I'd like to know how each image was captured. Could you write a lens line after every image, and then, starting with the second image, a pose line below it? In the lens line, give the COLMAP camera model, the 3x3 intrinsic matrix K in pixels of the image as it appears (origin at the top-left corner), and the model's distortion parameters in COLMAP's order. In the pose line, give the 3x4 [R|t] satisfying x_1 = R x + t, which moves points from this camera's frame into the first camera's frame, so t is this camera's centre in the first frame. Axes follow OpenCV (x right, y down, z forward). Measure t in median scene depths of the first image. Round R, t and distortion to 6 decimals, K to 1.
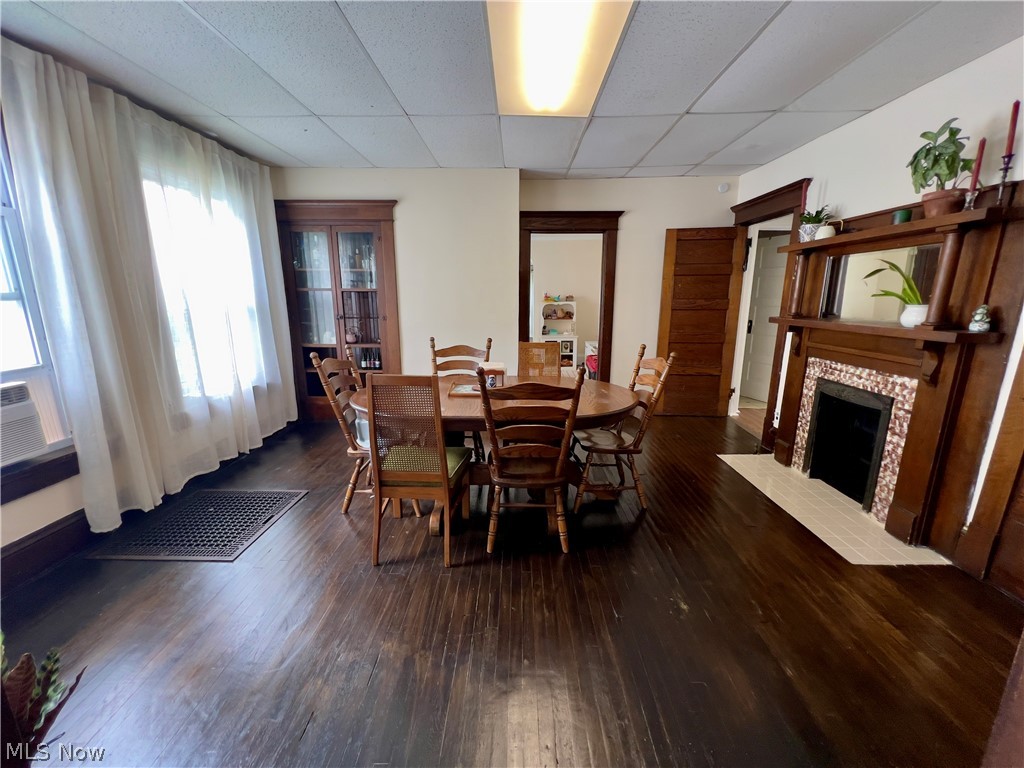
lens RADIAL K [[410.0, 0, 509.1], [0, 410.0, 384.2], [0, 0, 1]] dist [-0.001644, -0.000463]
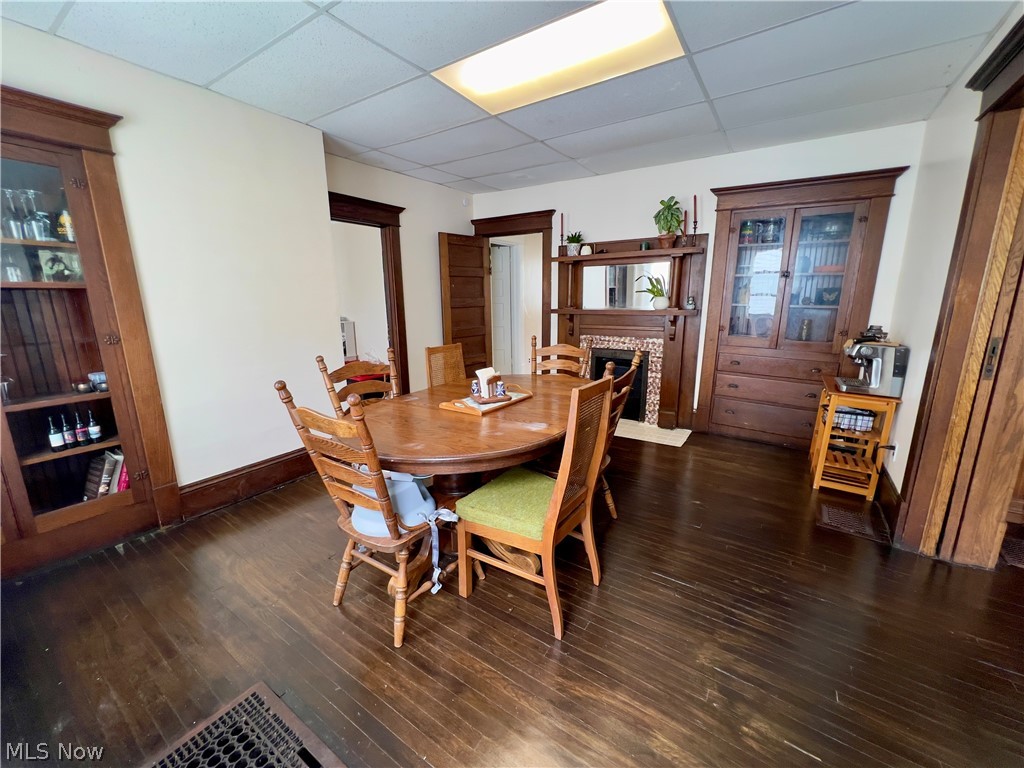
lens RADIAL K [[410.0, 0, 512.4], [0, 410.0, 382.9], [0, 0, 1]] dist [-0.001644, -0.000463]
pose [[0.536256, -0.179312, 0.824789, -0.619674], [0.189998, 0.977739, 0.089032, -0.076168], [-0.822393, 0.108965, 0.558387, 0.399722]]
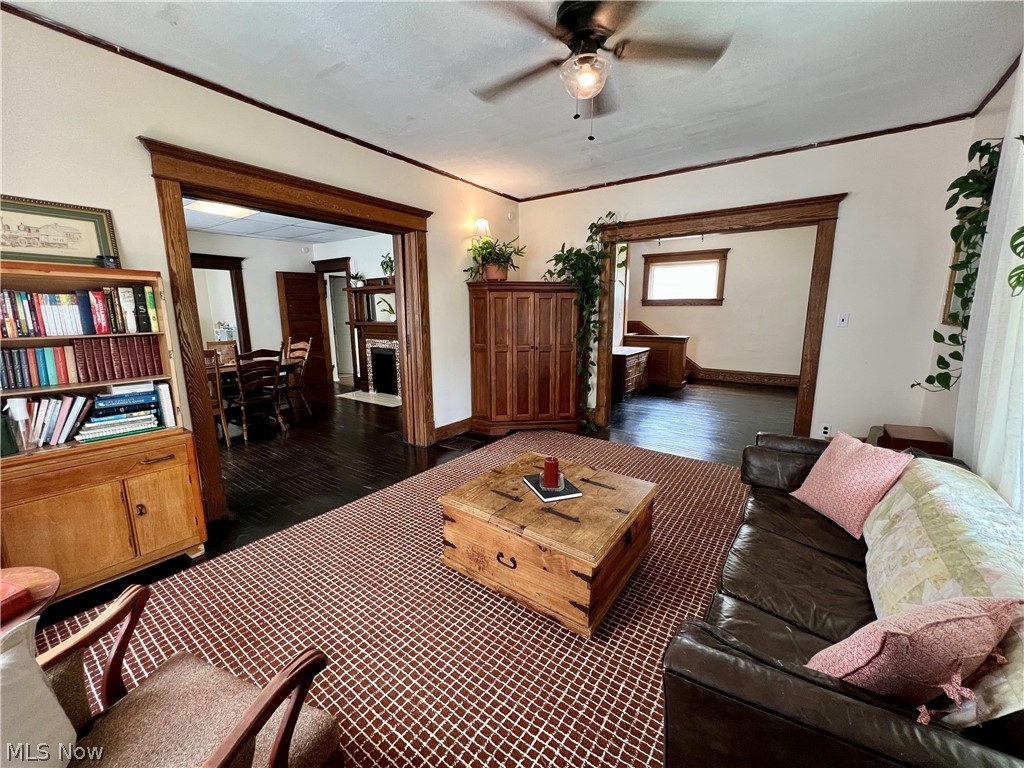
lens RADIAL K [[410.3, 0, 513.2], [0, 410.3, 382.1], [0, 0, 1]] dist [-0.003249, 0.000568]
pose [[0.569523, -0.145818, 0.808938, -0.618308], [0.183888, 0.981798, 0.047514, 0.197635], [-0.801142, 0.121693, 0.585971, -0.878280]]
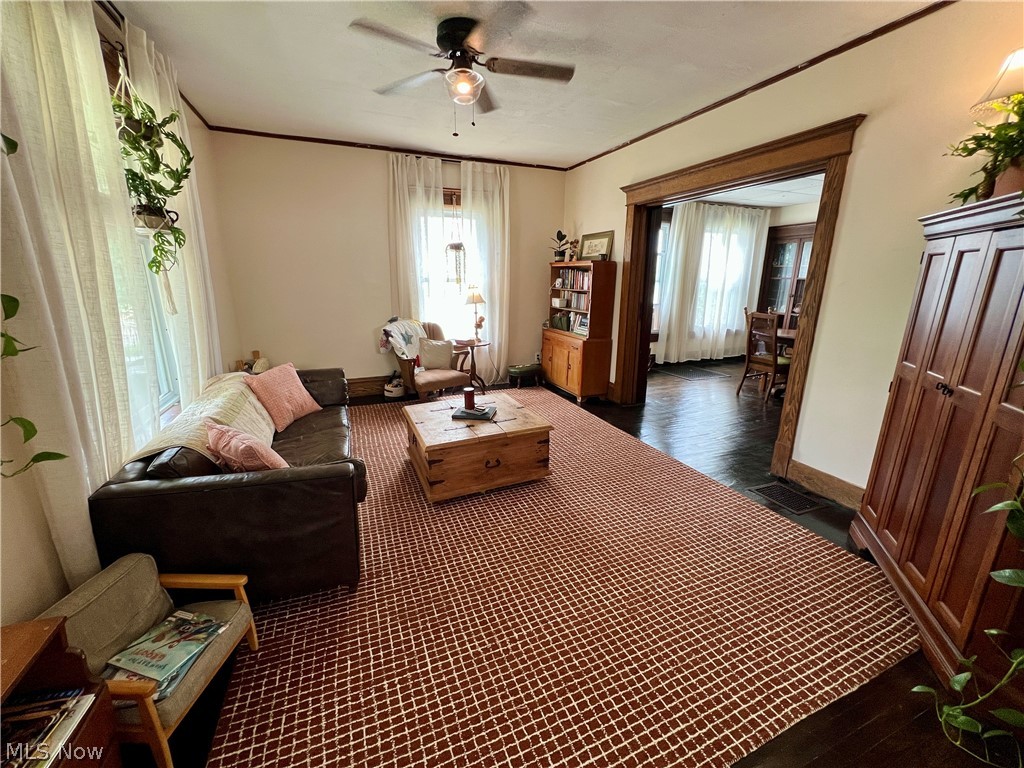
lens RADIAL K [[410.3, 0, 511.8], [0, 410.3, 379.8], [0, 0, 1]] dist [-0.003249, 0.000568]
pose [[0.410582, 0.214513, -0.886232, 0.839140], [-0.202356, 0.969133, 0.140830, 0.195780], [0.889086, 0.121512, 0.441316, -0.845607]]
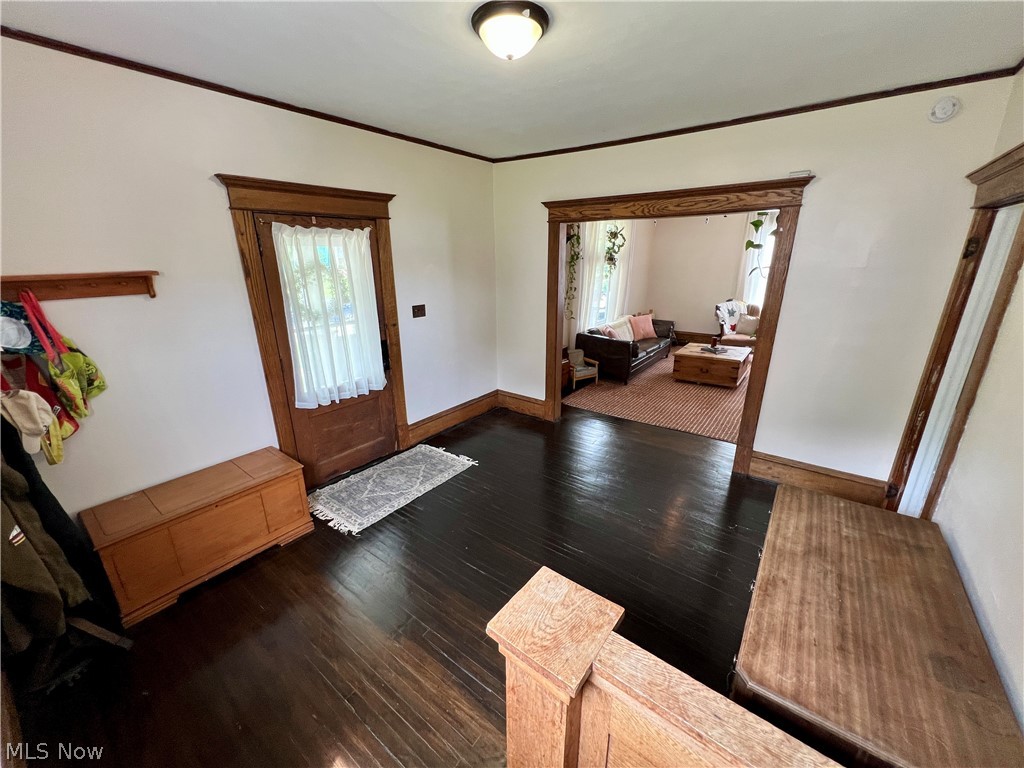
lens RADIAL K [[410.3, 0, 505.3], [0, 410.3, 388.1], [0, 0, 1]] dist [-0.003249, 0.000568]
pose [[-0.593915, 0.255829, -0.762769, 2.047607], [-0.168954, 0.887293, 0.429146, -0.073320], [0.786587, 0.383749, -0.483753, -0.263142]]
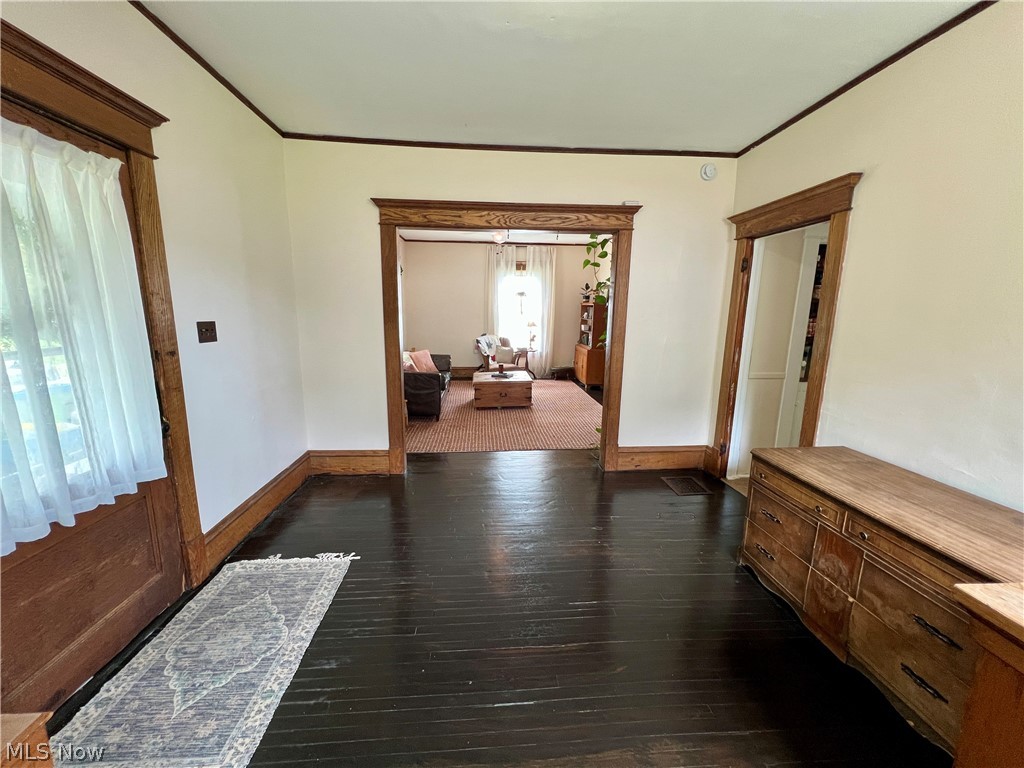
lens RADIAL K [[410.3, 0, 509.8], [0, 410.3, 386.2], [0, 0, 1]] dist [-0.003249, 0.000568]
pose [[0.095454, 0.180320, -0.978965, 1.972316], [-0.230693, 0.960689, 0.154459, 0.152917], [0.968333, 0.211097, 0.133300, -0.715366]]
